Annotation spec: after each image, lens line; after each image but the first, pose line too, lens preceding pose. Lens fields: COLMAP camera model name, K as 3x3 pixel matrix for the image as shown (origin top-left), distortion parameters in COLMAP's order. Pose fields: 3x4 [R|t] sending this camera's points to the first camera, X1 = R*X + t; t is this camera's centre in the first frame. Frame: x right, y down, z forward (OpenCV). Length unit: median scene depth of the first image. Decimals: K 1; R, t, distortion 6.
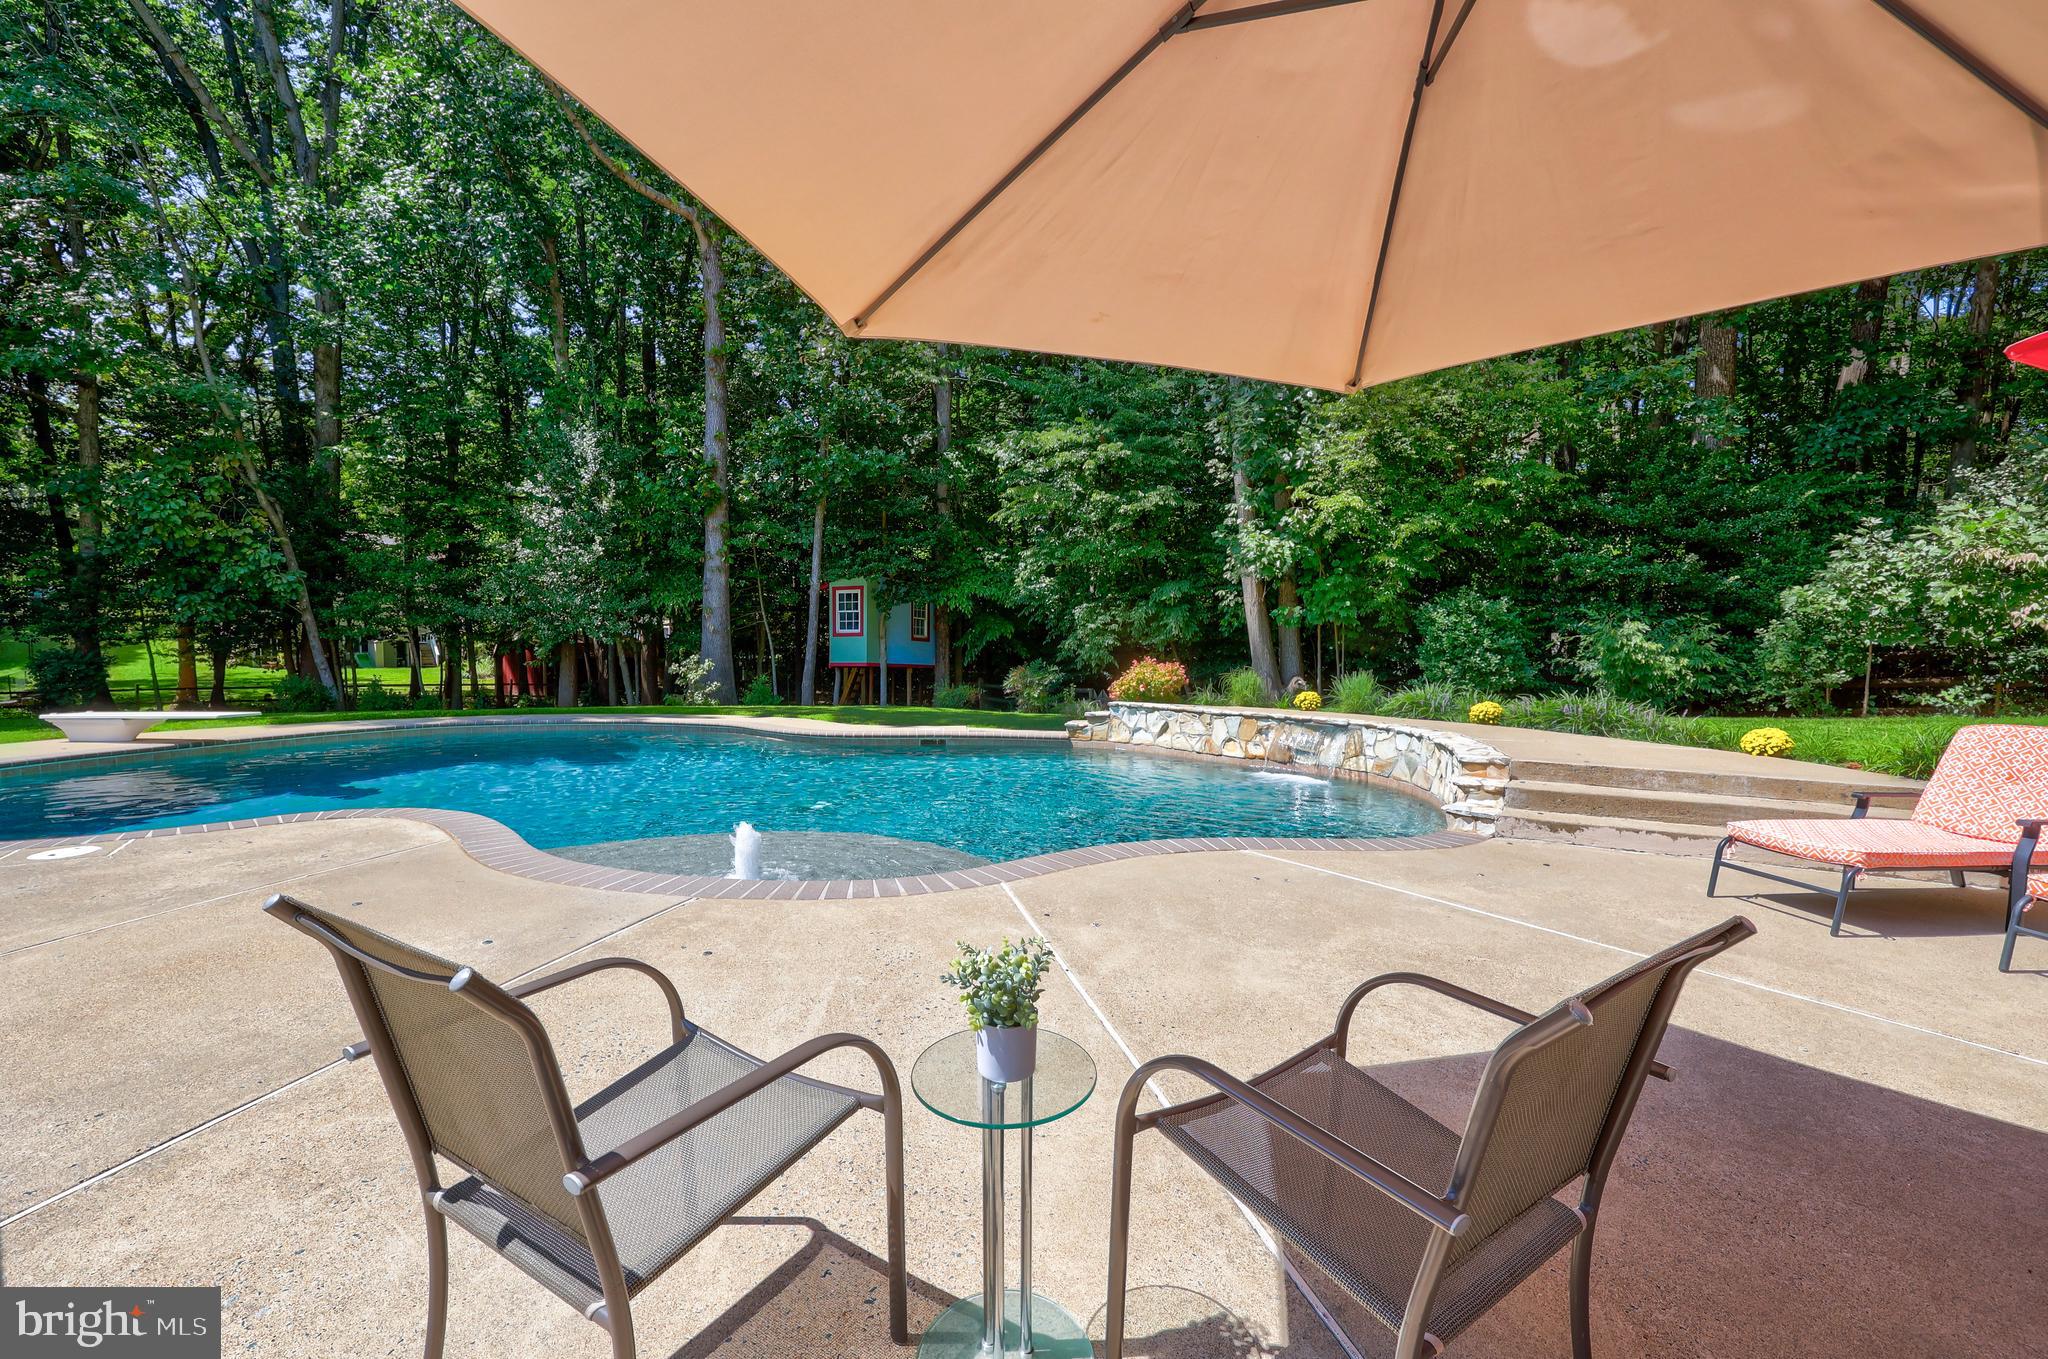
lens RADIAL K [[820.5, 0, 1025.1], [0, 820.5, 695.4], [0, 0, 1]] dist [-0.013452, 0.000159]
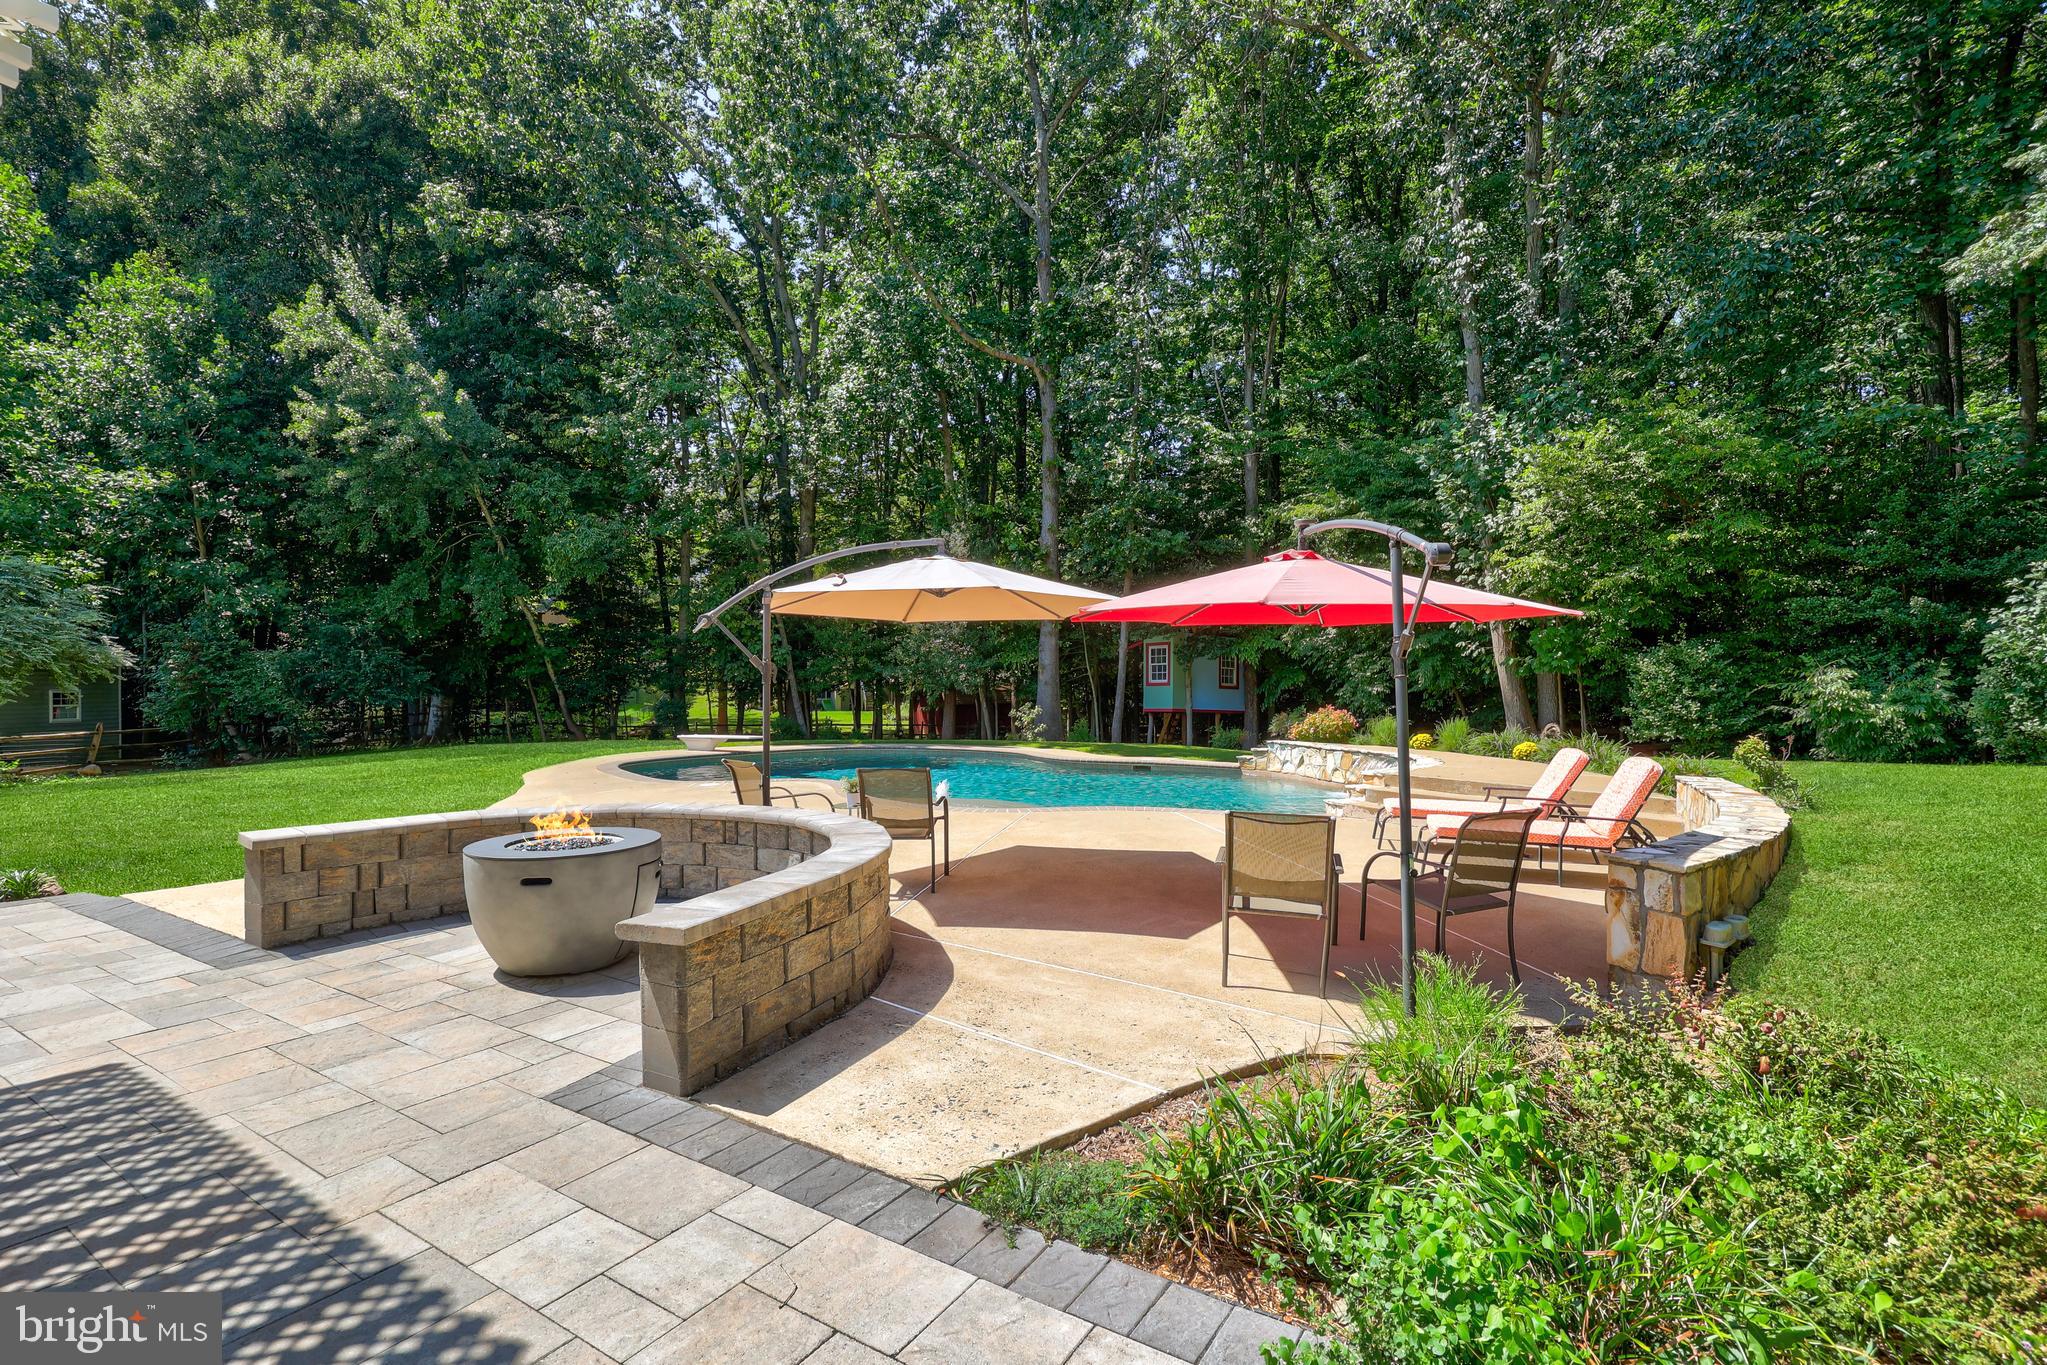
lens RADIAL K [[943.9, 0, 1026.6], [0, 943.9, 681.1], [0, 0, 1]] dist [-0.021084, 0.000154]
pose [[0.888099, -0.011199, -0.459515, 0.290919], [-0.019643, 0.997865, -0.062281, 0.009911], [0.459232, 0.064338, 0.885983, -0.329970]]
